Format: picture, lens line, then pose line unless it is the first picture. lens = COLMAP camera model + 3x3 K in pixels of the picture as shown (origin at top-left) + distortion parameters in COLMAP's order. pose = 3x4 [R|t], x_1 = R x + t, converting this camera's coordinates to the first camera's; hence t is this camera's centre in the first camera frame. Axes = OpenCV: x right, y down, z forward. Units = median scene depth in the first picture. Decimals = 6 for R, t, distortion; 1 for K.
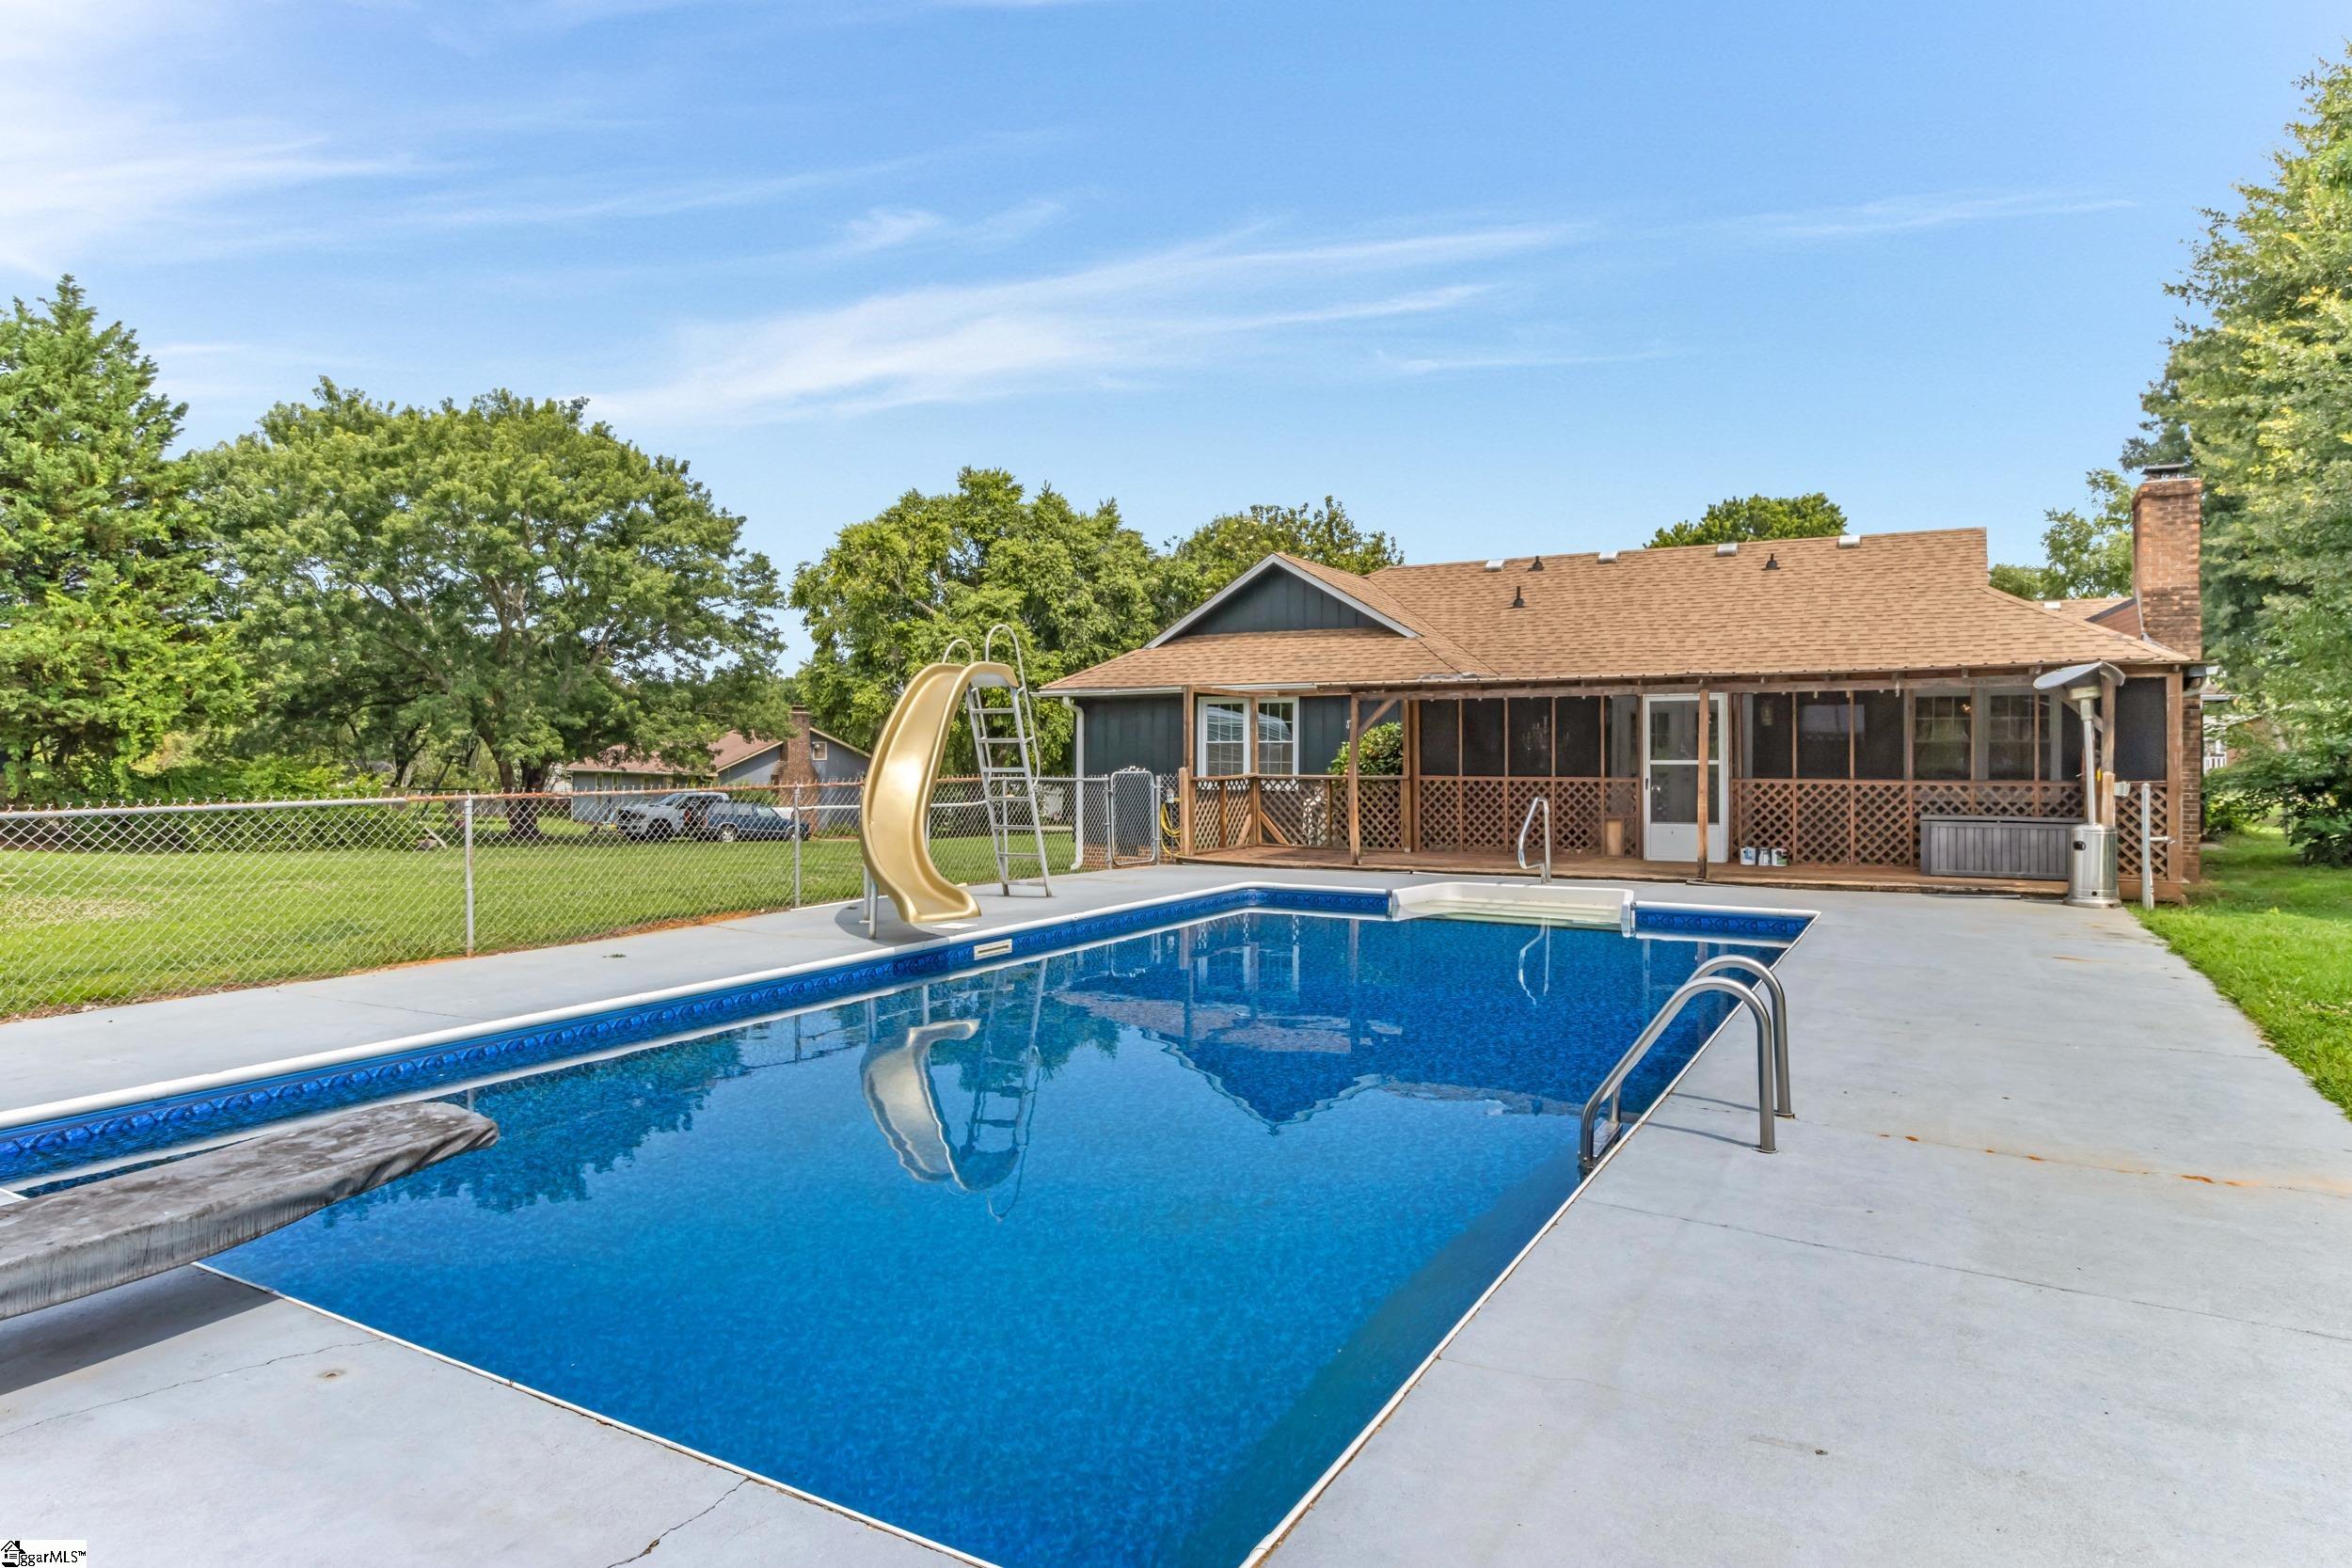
lens RADIAL K [[1376.5, 0, 1179.7], [0, 1376.5, 772.1], [0, 0, 1]] dist [-0.009490, -0.000757]
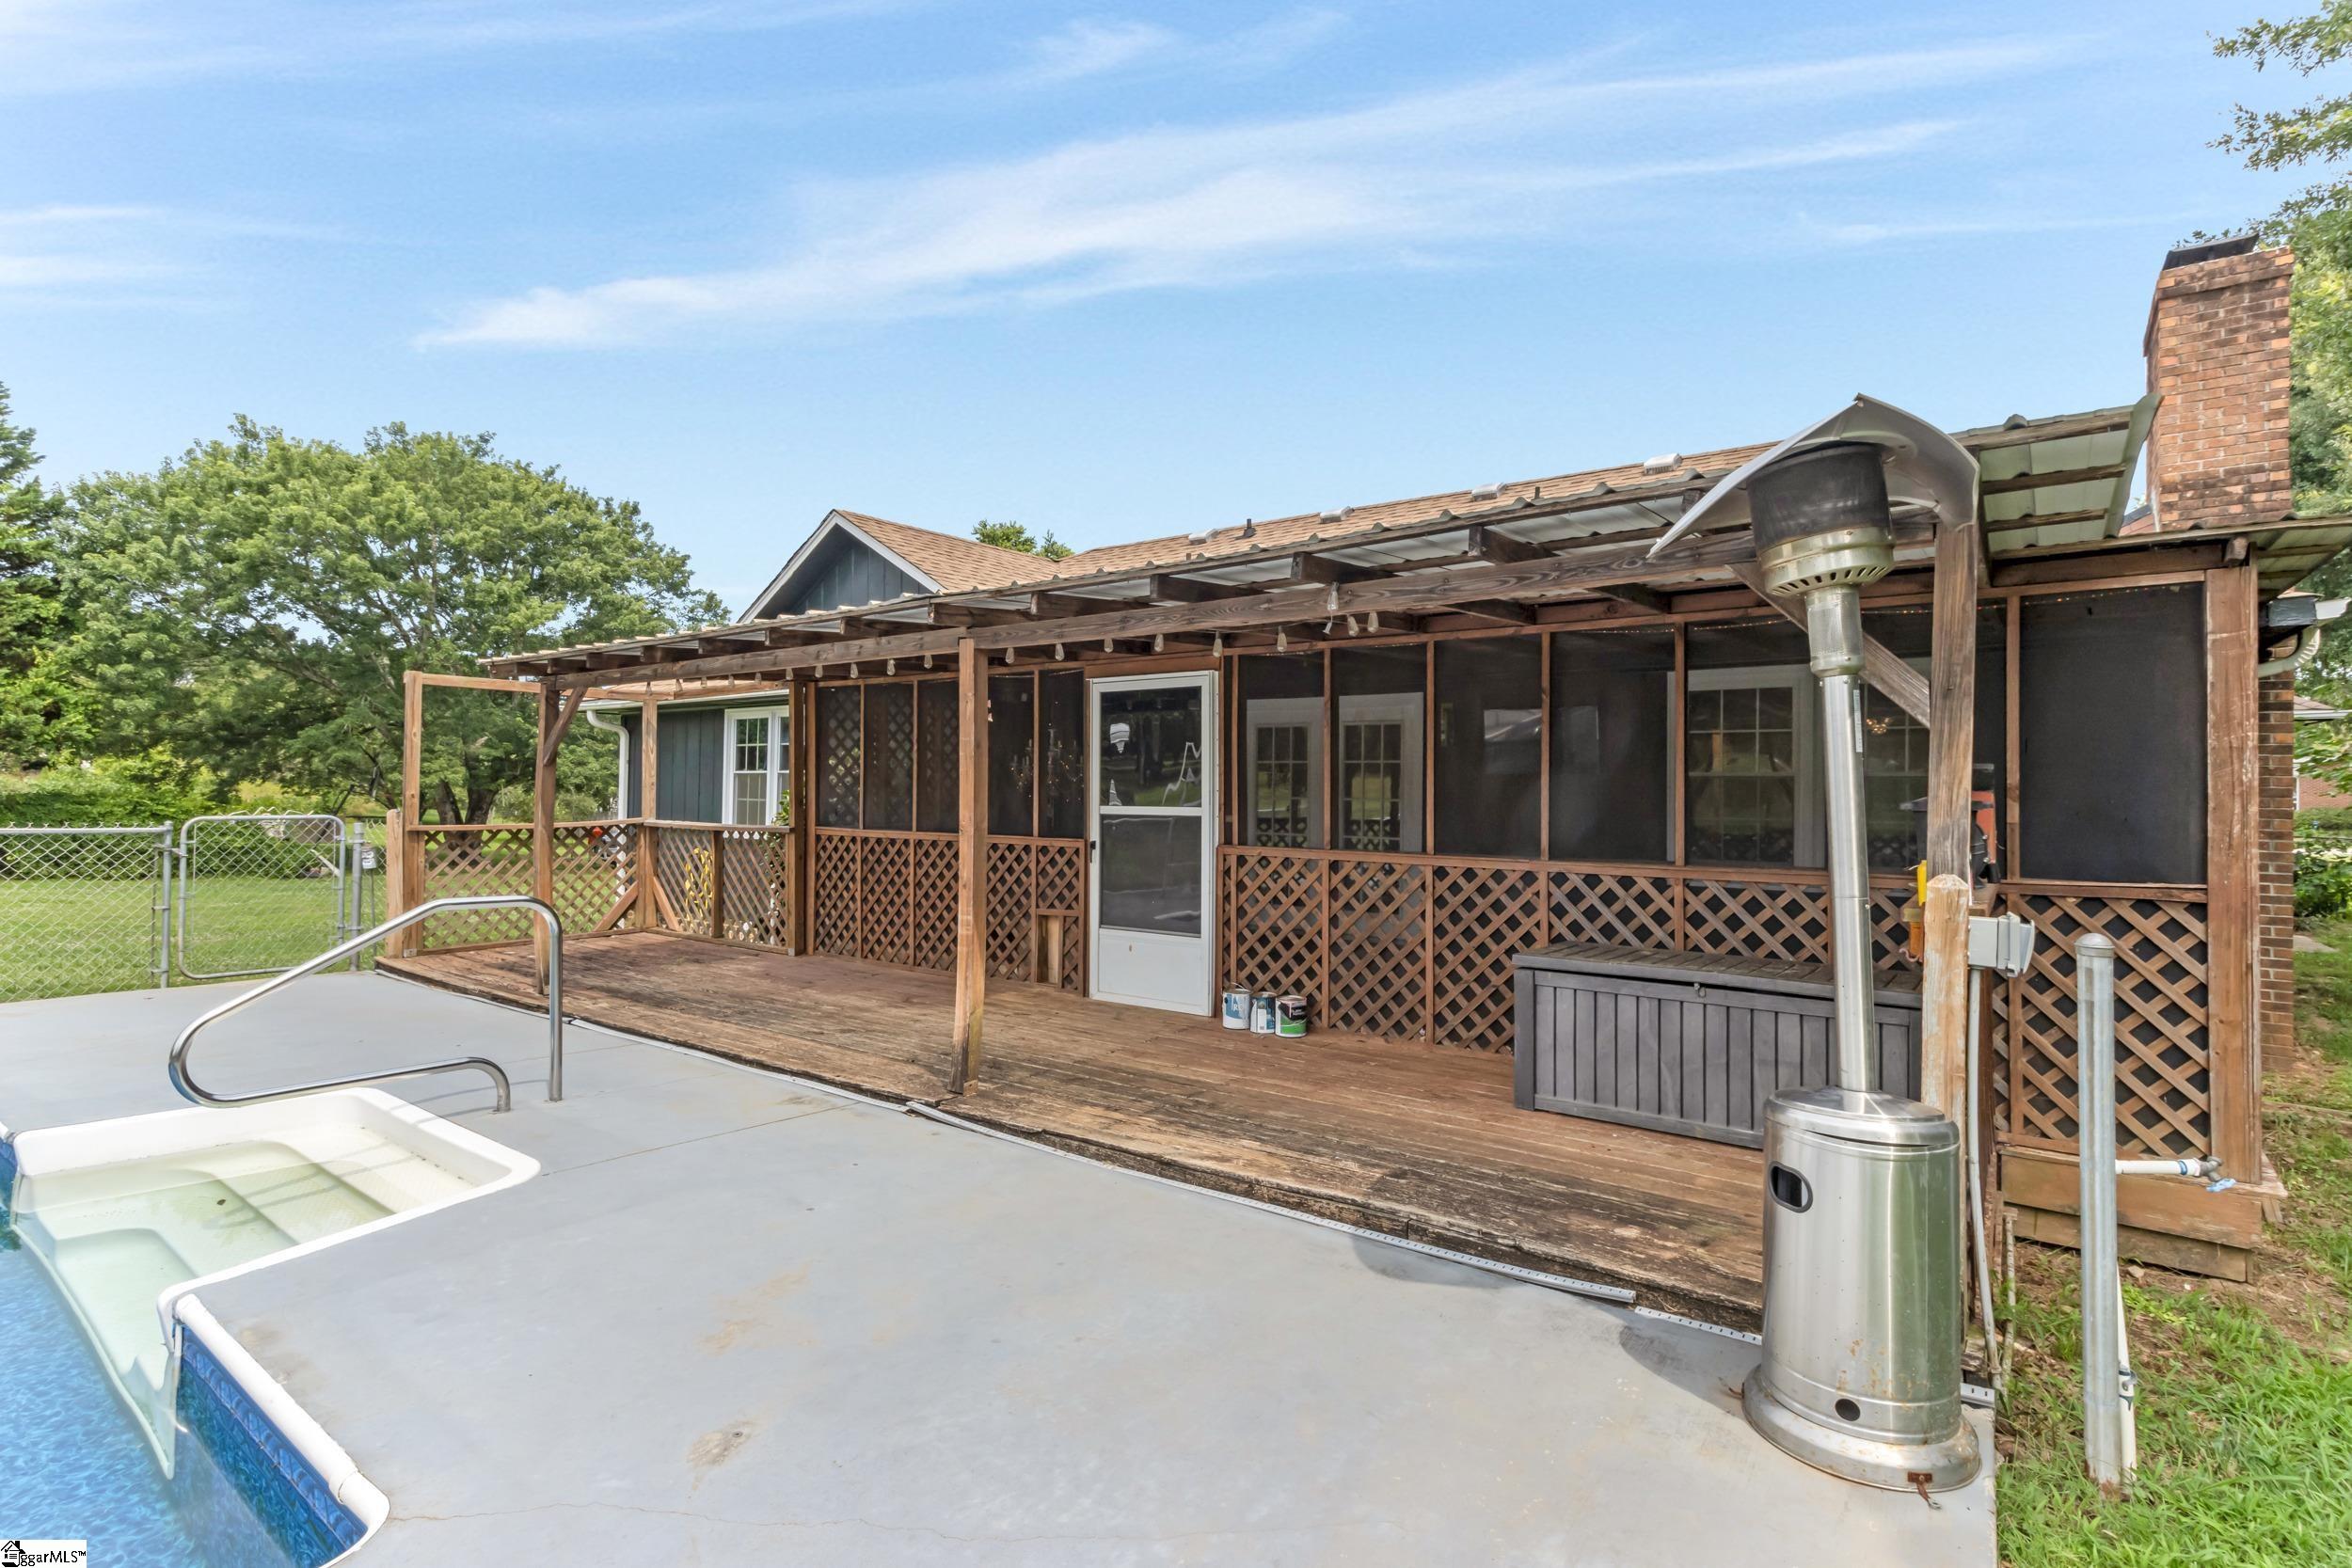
lens RADIAL K [[1142.4, 0, 1169.2], [0, 1142.4, 790.9], [0, 0, 1]] dist [0.002524, 0.002112]
pose [[0.992989, 0.009730, -0.117804, 0.418118], [-0.011279, 0.999858, -0.012490, -0.008795], [0.117666, 0.013731, 0.992958, 0.576507]]
